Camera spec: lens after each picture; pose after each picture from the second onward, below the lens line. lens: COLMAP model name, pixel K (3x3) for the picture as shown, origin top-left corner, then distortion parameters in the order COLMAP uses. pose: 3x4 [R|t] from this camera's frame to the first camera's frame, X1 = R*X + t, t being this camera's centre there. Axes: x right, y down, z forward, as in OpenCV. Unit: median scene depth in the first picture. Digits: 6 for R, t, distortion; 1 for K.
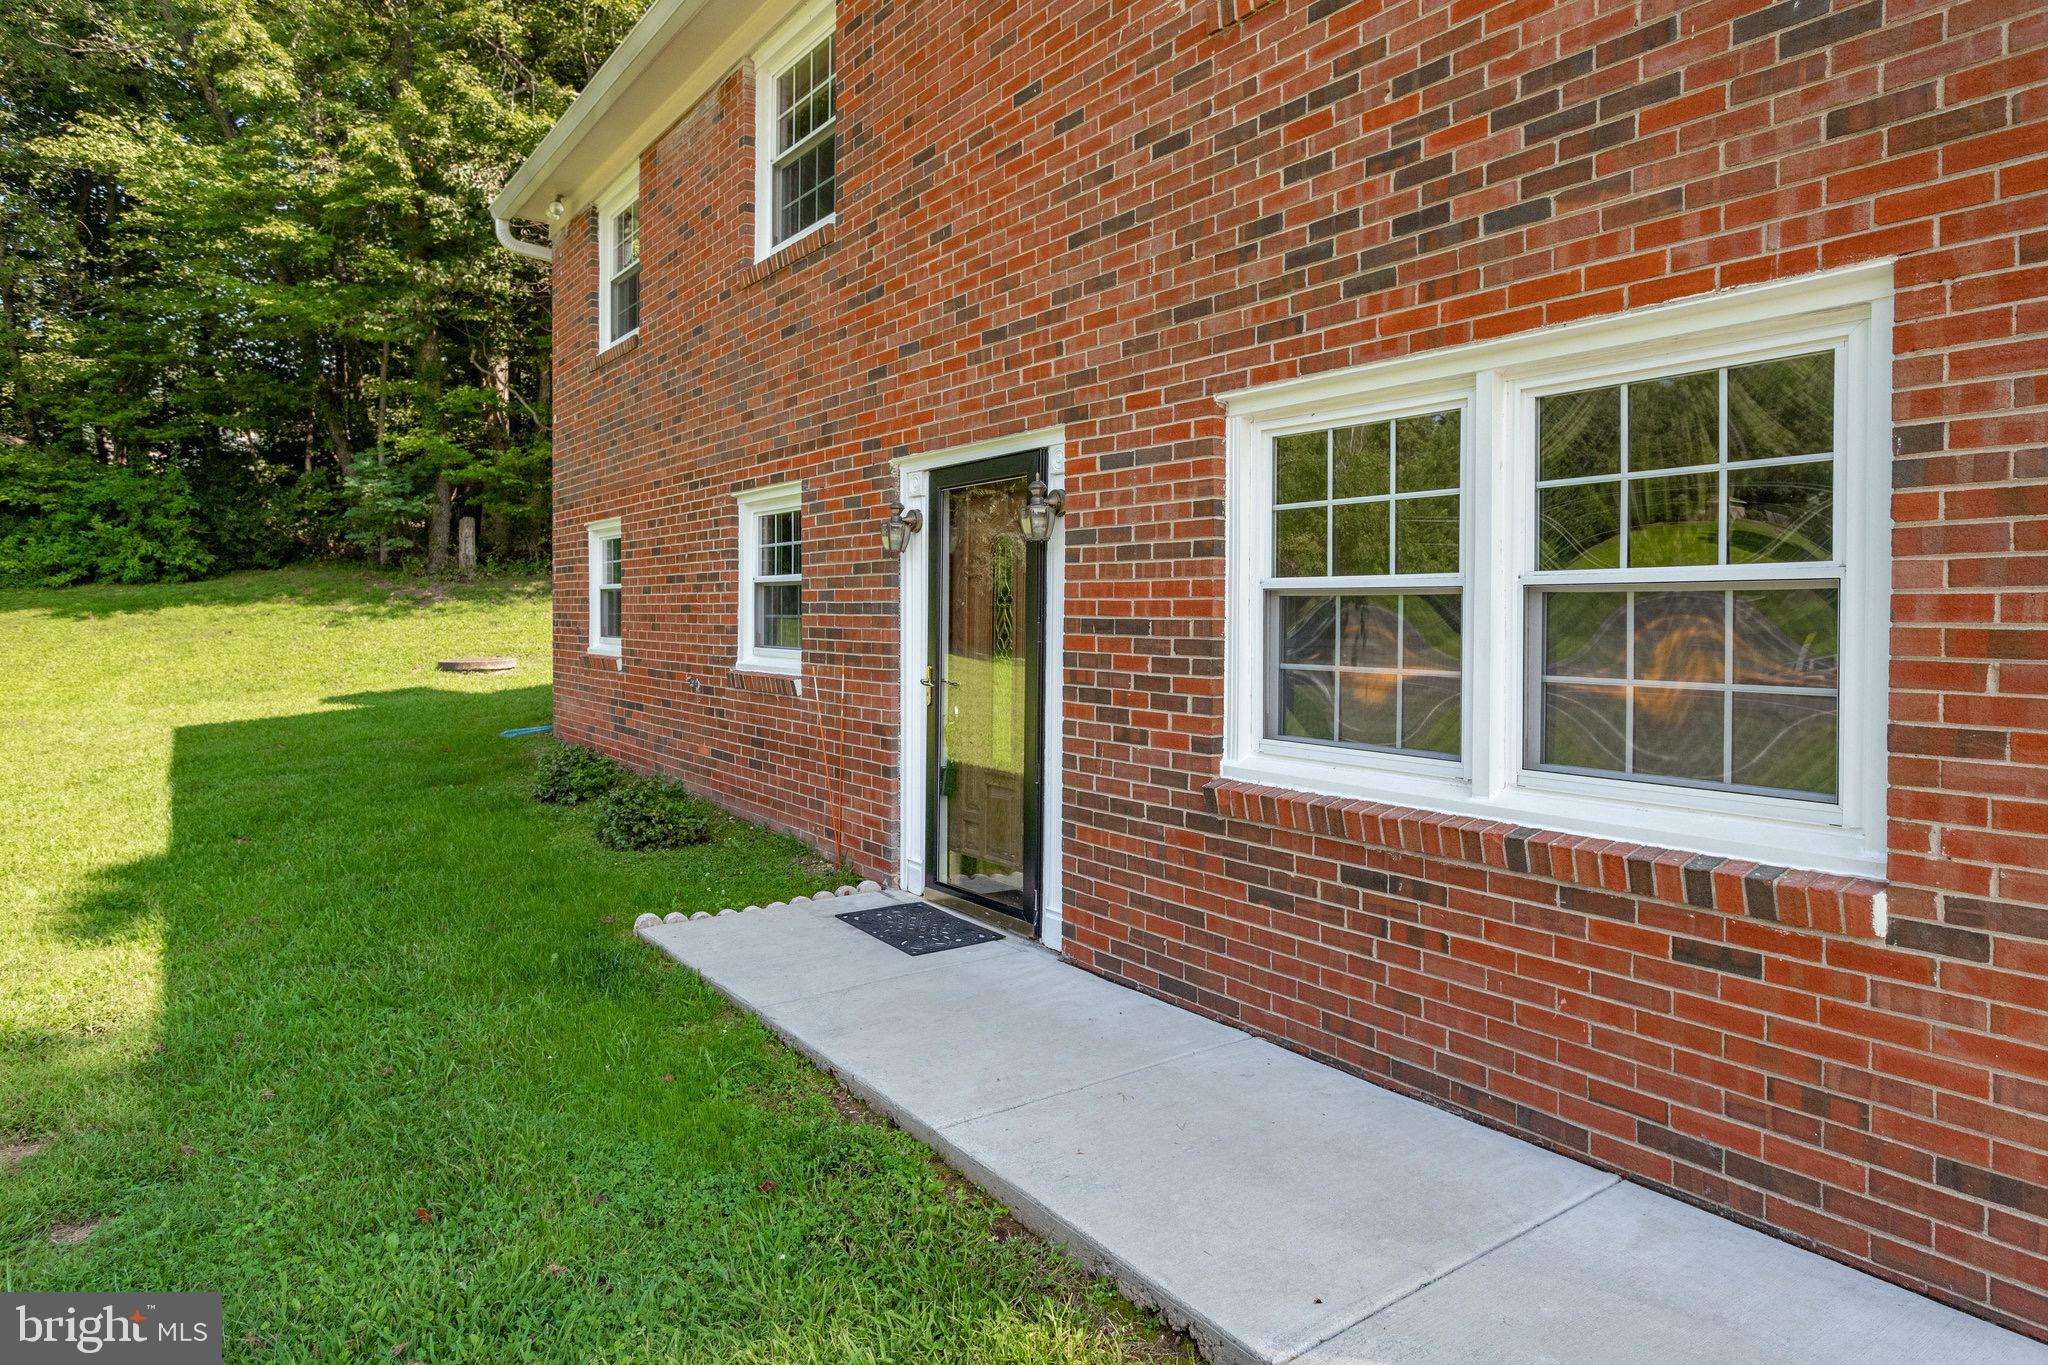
lens RADIAL K [[1239.7, 0, 1023.7], [0, 1239.7, 625.9], [0, 0, 1]] dist [-0.004511, -0.000740]
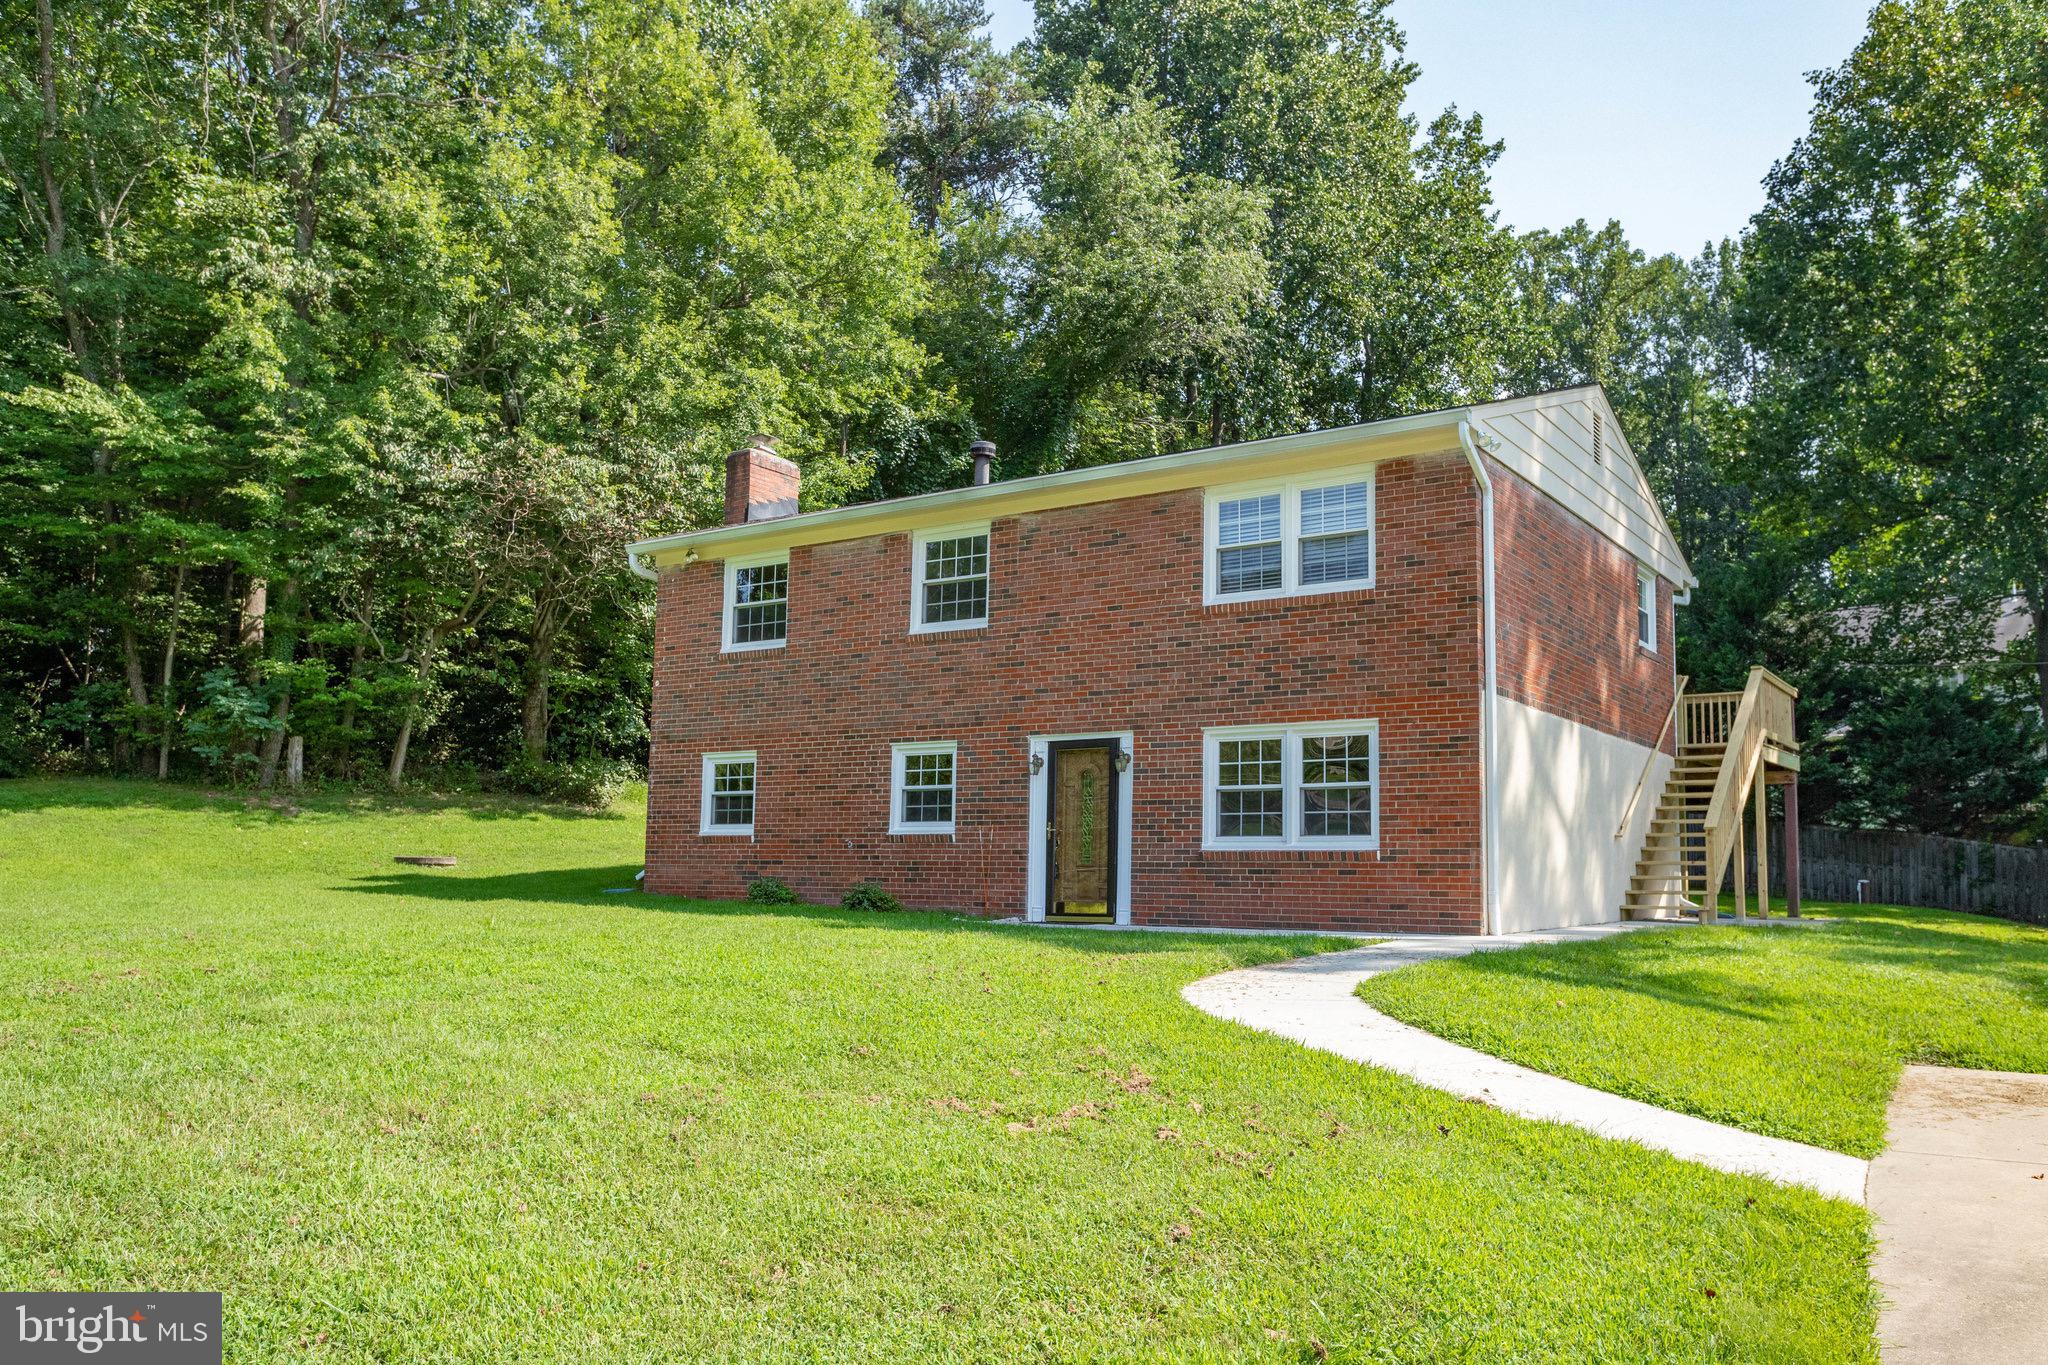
lens RADIAL K [[1596.0, 0, 1041.2], [0, 1596.0, 704.0], [0, 0, 1]] dist [0.009461, -0.003279]
pose [[0.936755, 0.052970, 0.345955, -1.604825], [-0.009657, 0.992016, -0.125742, 0.264396], [-0.349854, 0.114449, 0.929787, -2.590707]]
